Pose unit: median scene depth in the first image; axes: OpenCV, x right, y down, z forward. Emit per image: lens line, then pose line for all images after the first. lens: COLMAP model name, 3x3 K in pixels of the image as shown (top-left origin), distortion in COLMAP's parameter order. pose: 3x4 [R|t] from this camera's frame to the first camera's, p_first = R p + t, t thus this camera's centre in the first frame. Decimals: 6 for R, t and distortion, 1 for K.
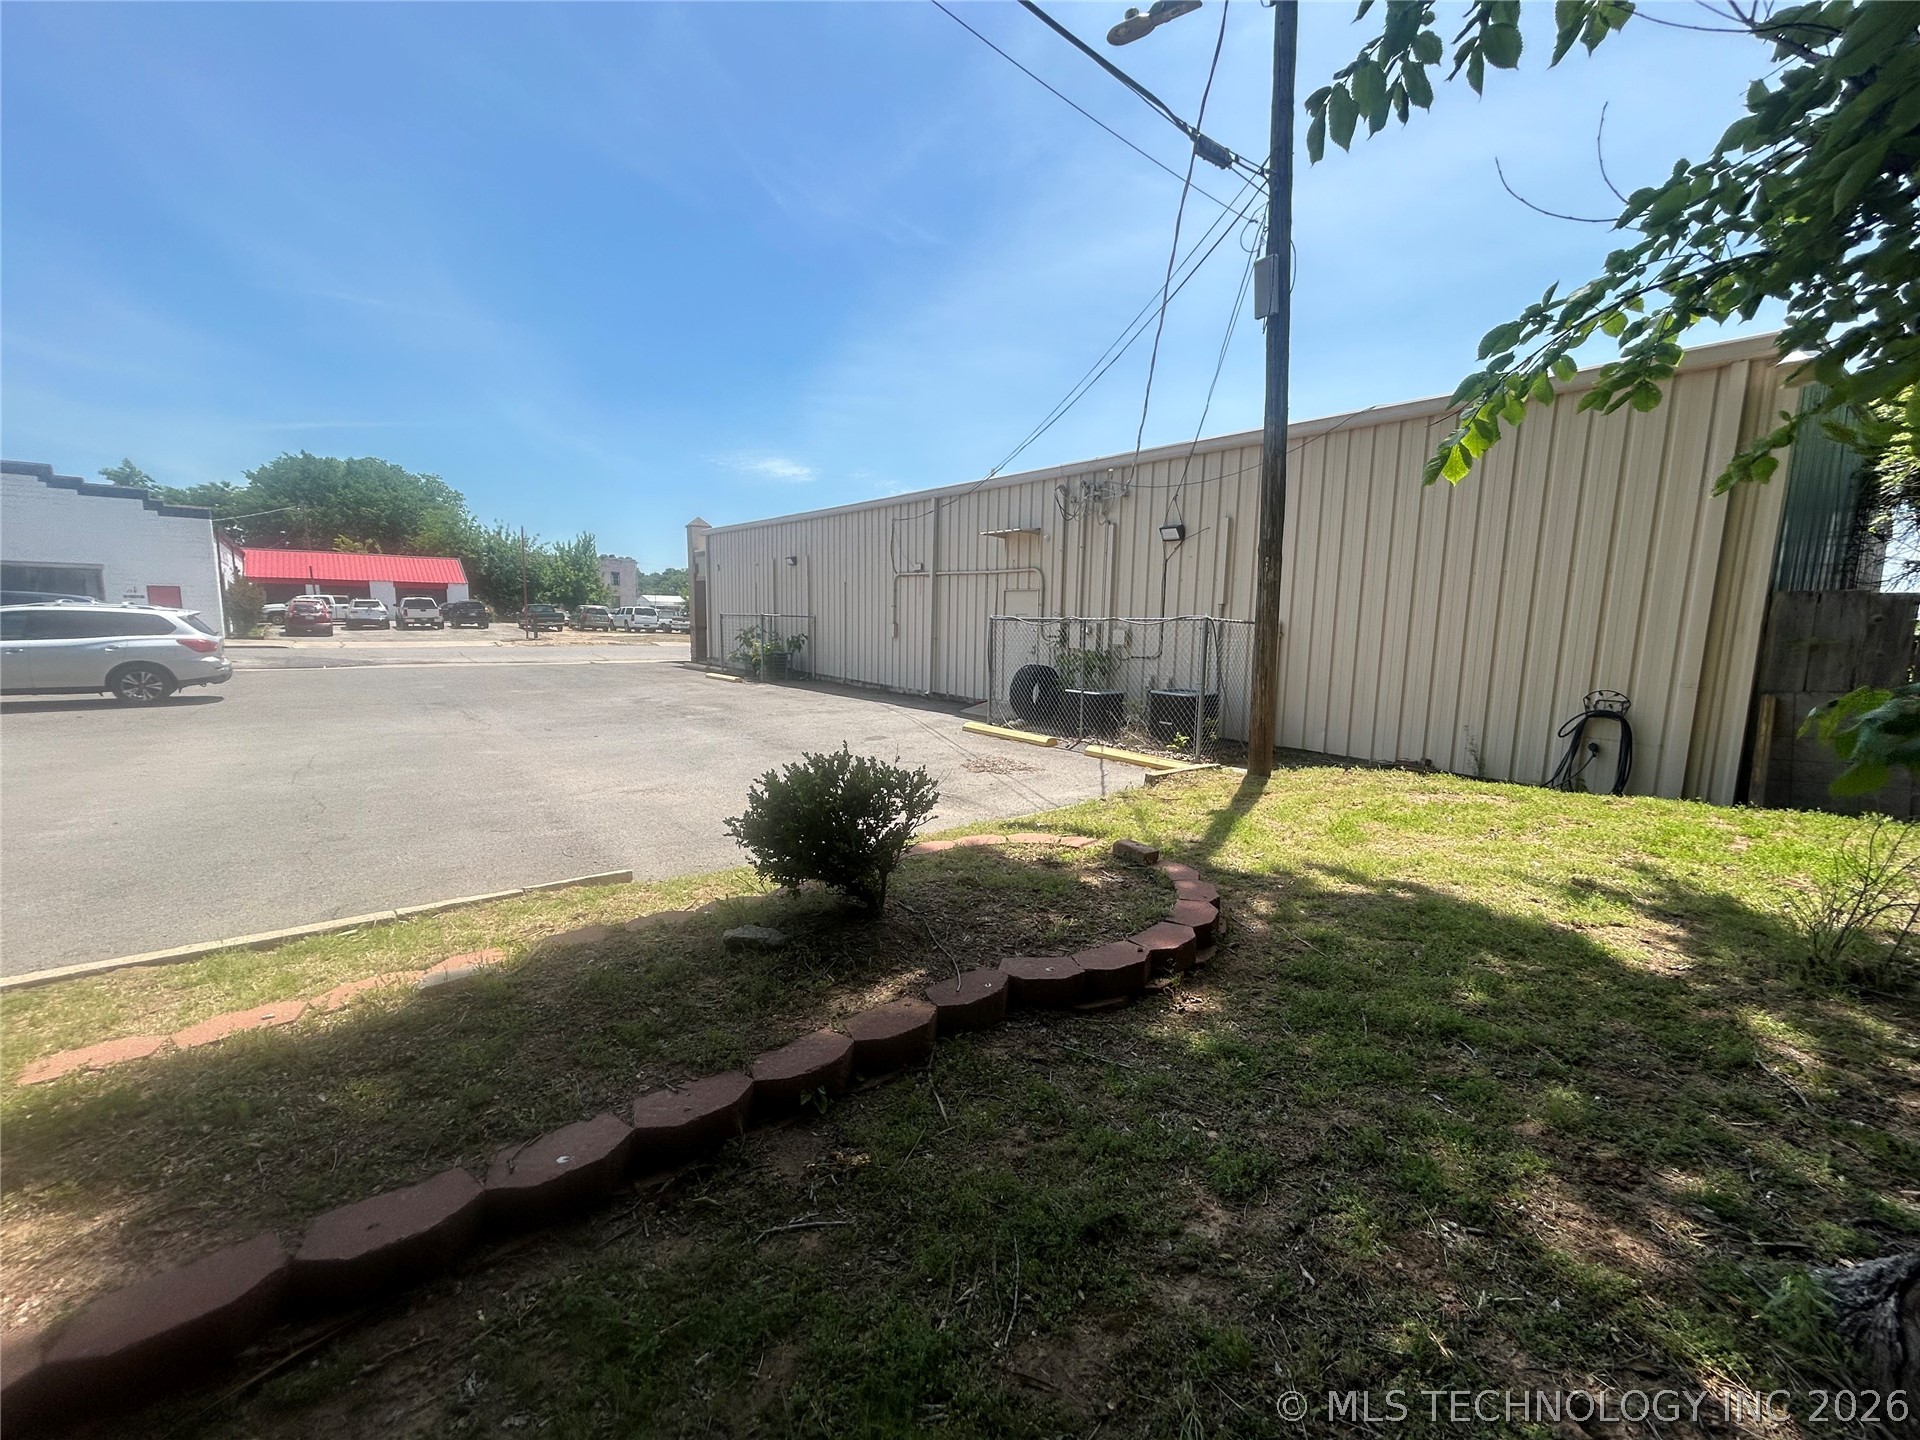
lens RADIAL K [[763.9, 0, 947.2], [0, 763.9, 713.8], [0, 0, 1]] dist [-0.000754, 0.000108]
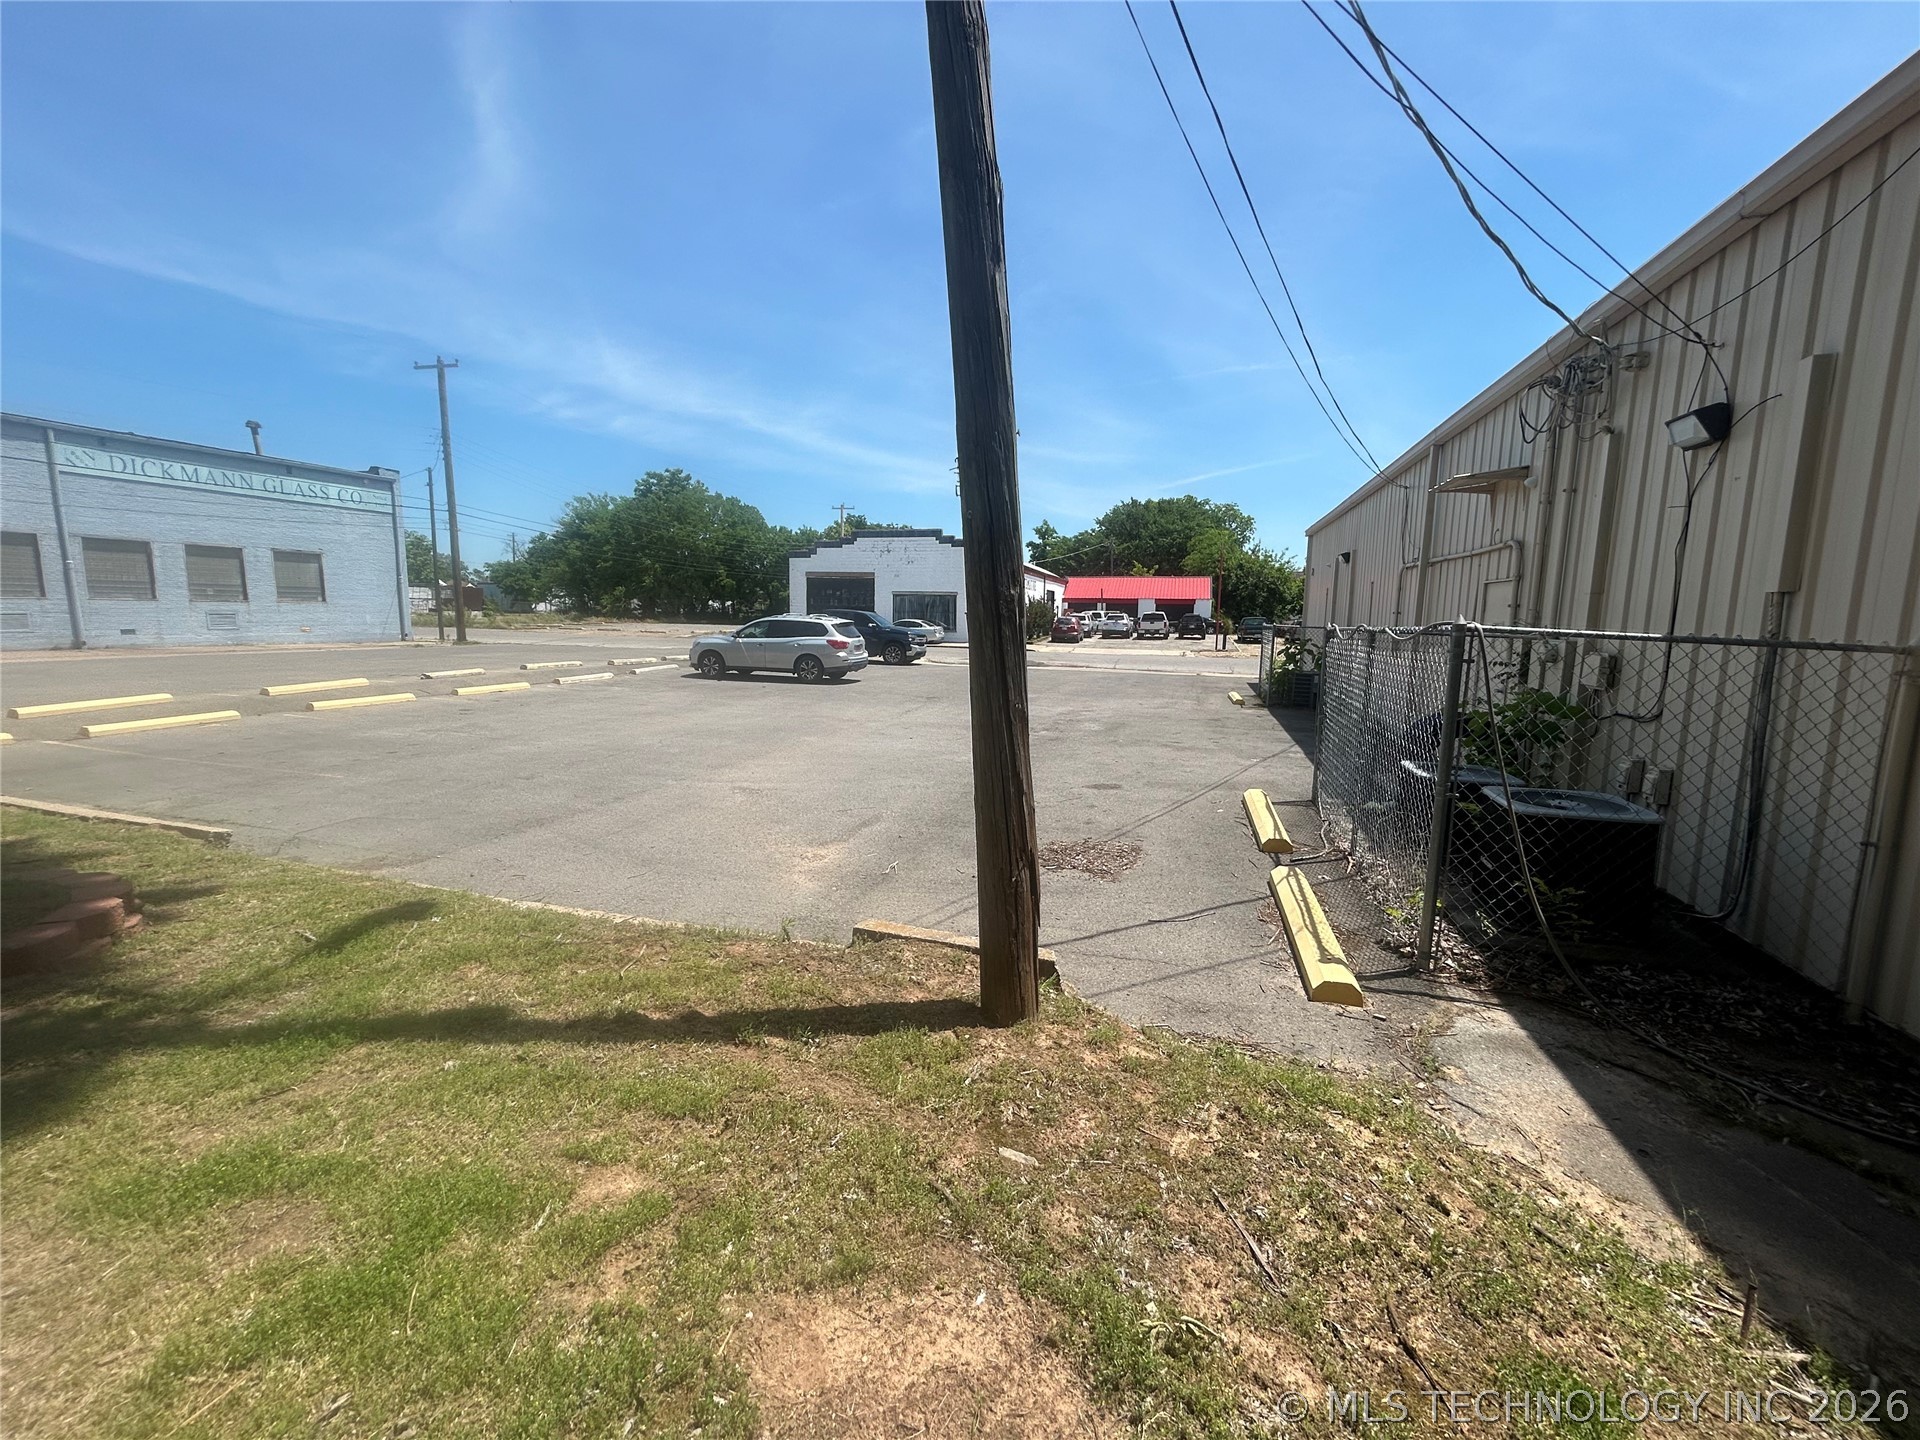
lens RADIAL K [[763.9, 0, 956.0], [0, 763.9, 719.7], [0, 0, 1]] dist [-0.000754, 0.000108]
pose [[0.552541, 0.104804, -0.826870, 0.200683], [-0.114250, 0.992222, 0.049416, -0.023723], [0.825618, 0.067165, 0.560218, 0.202059]]
